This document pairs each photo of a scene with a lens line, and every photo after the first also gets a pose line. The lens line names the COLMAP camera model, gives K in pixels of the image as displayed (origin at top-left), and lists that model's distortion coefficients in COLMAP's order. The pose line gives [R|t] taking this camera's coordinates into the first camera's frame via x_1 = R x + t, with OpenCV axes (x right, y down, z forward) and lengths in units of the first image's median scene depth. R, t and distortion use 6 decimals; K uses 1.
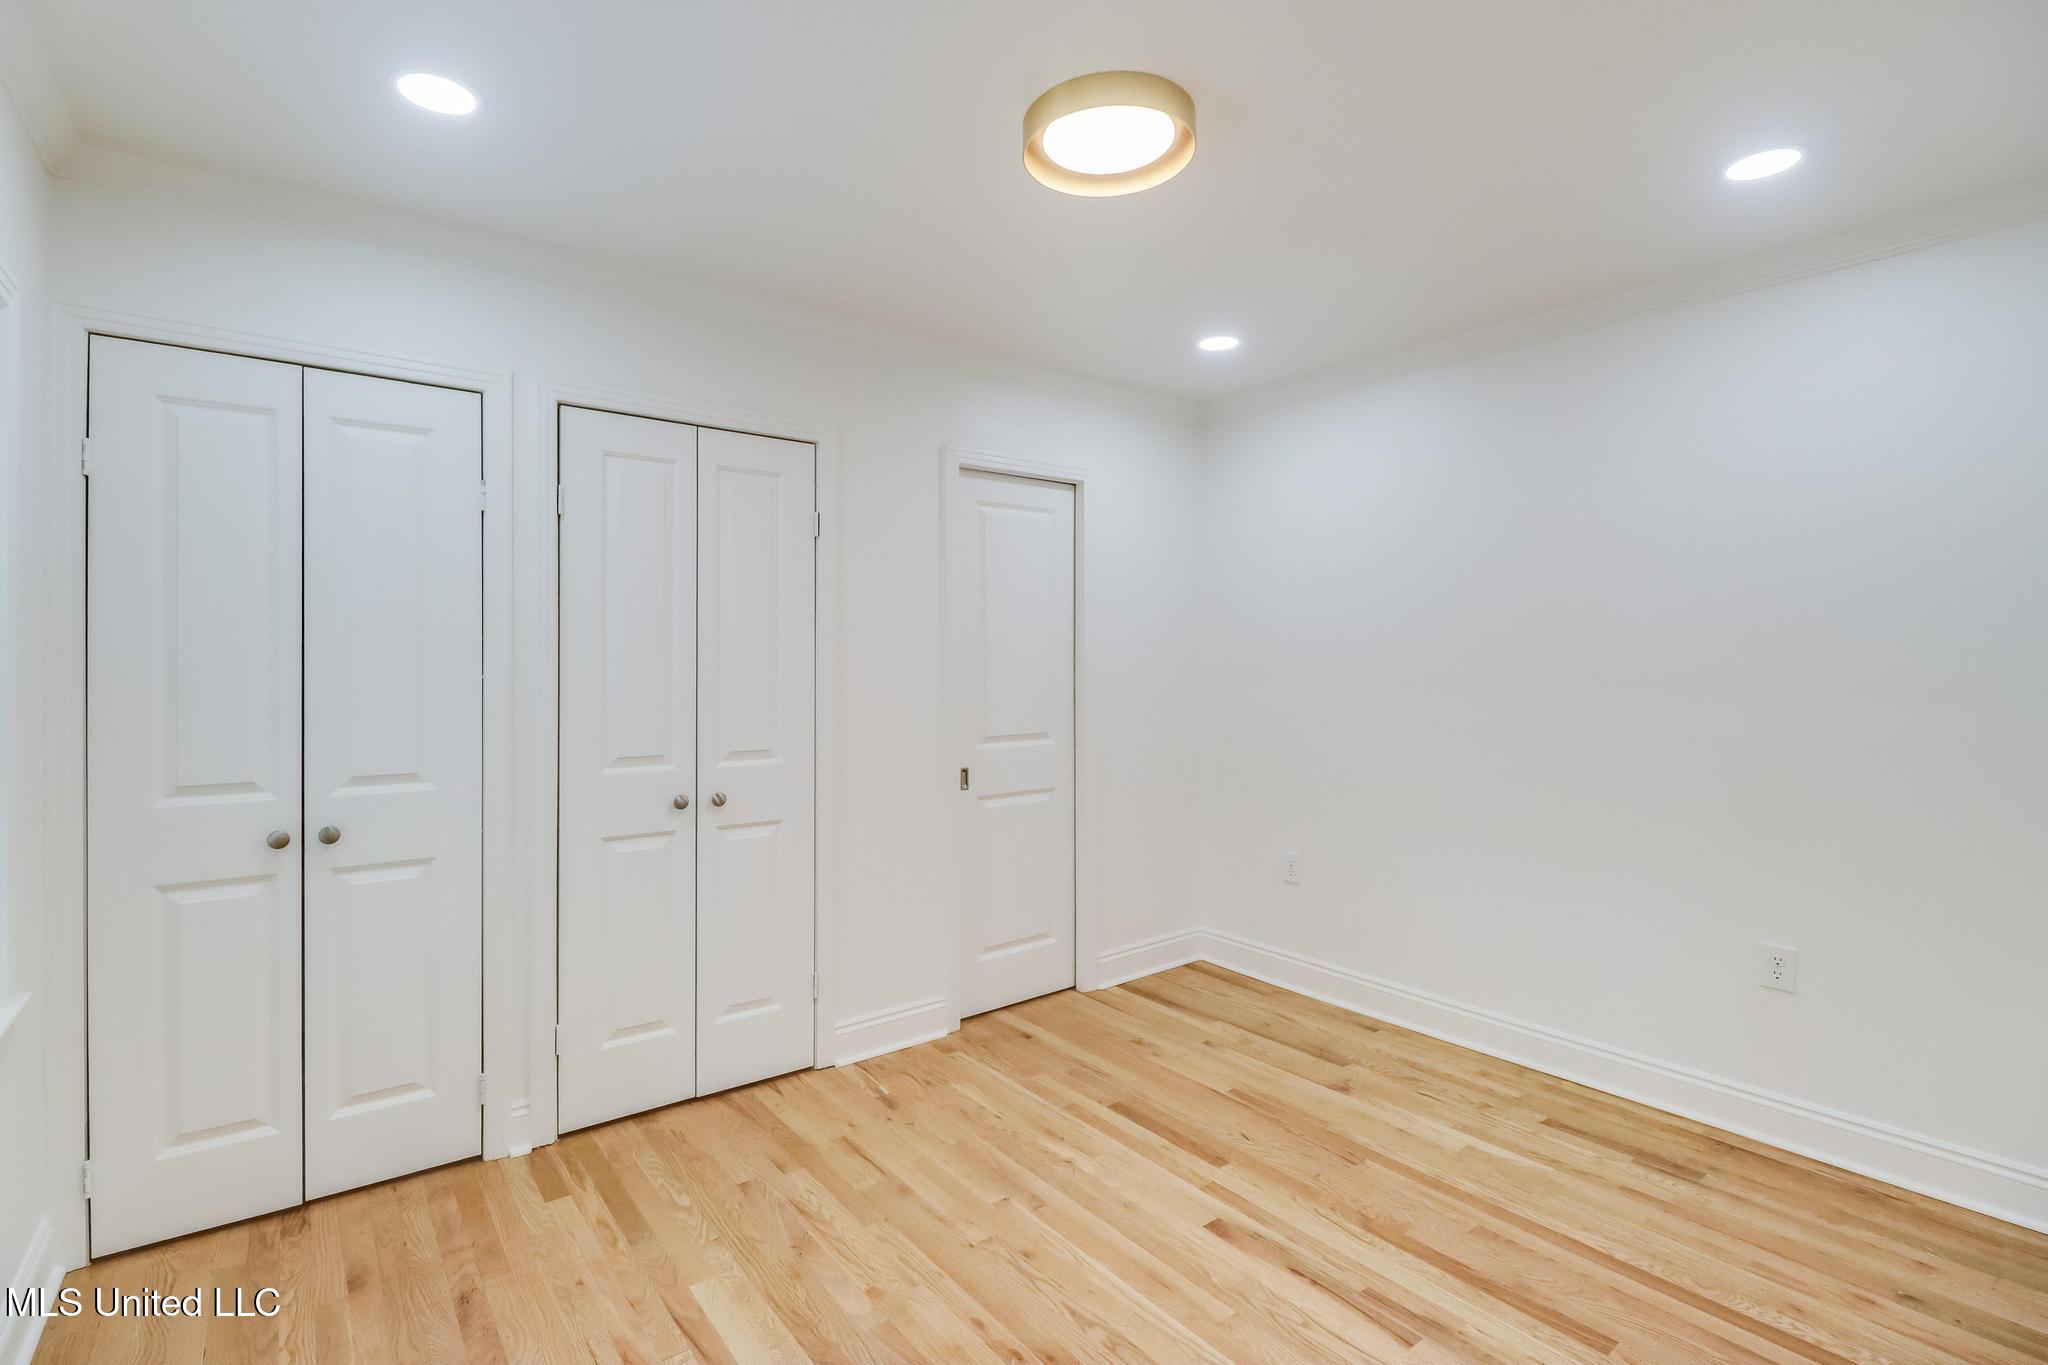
lens RADIAL K [[954.4, 0, 1003.4], [0, 954.4, 661.1], [0, 0, 1]] dist [0.003104, -0.012101]
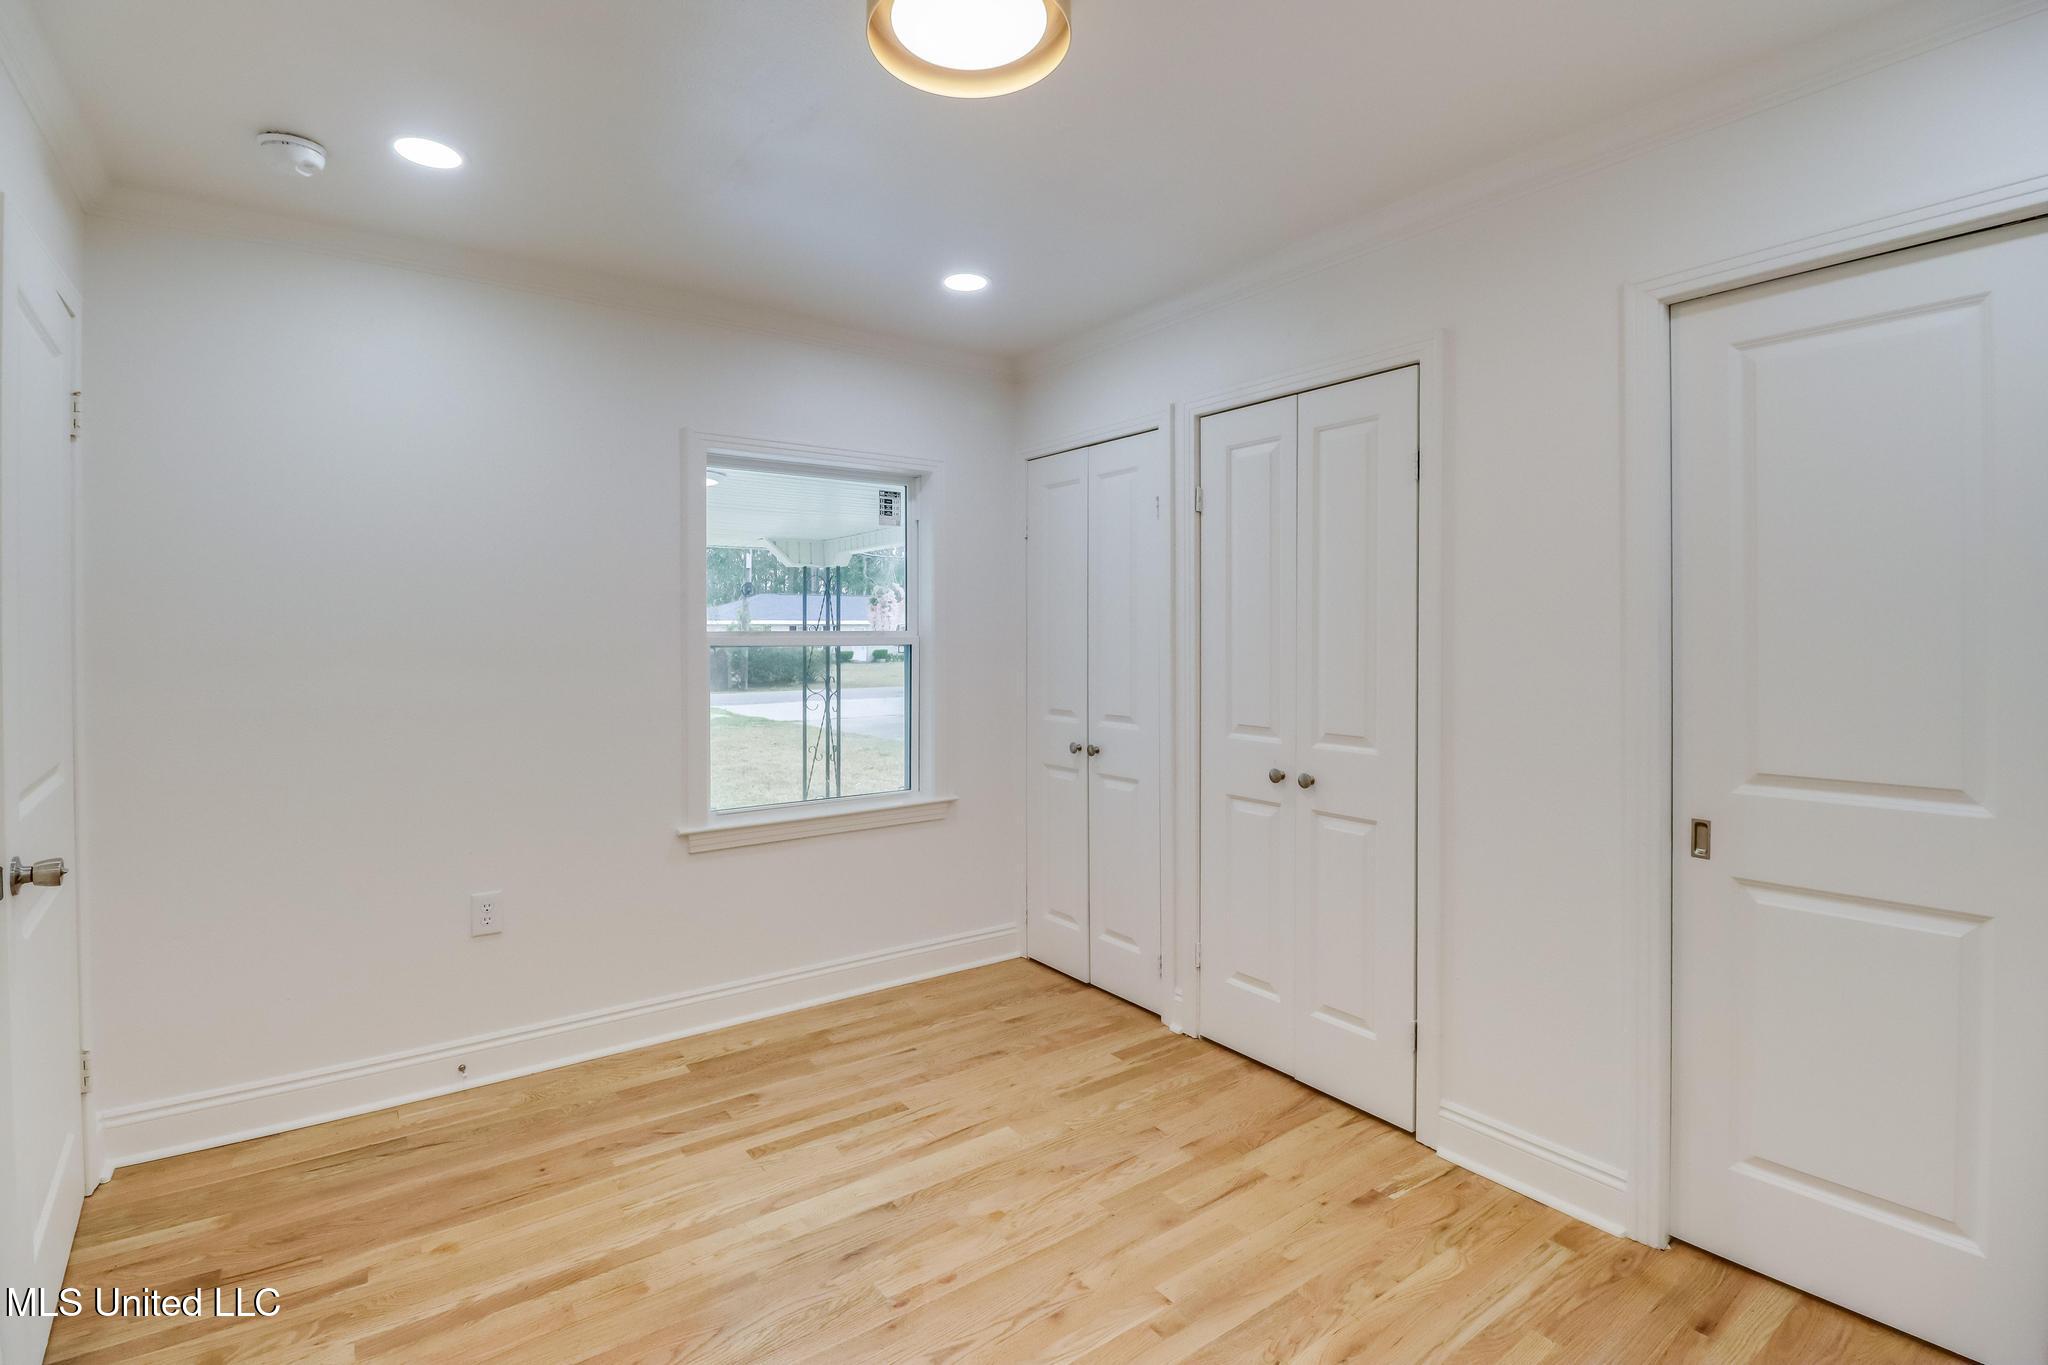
lens RADIAL K [[967.4, 0, 1020.9], [0, 967.4, 647.1], [0, 0, 1]] dist [-0.000270, -0.013296]
pose [[-0.027803, 0.014194, -0.999513, 0.782025], [0.006259, 0.999882, 0.014025, -0.004901], [0.999594, -0.005866, -0.027889, 0.861147]]
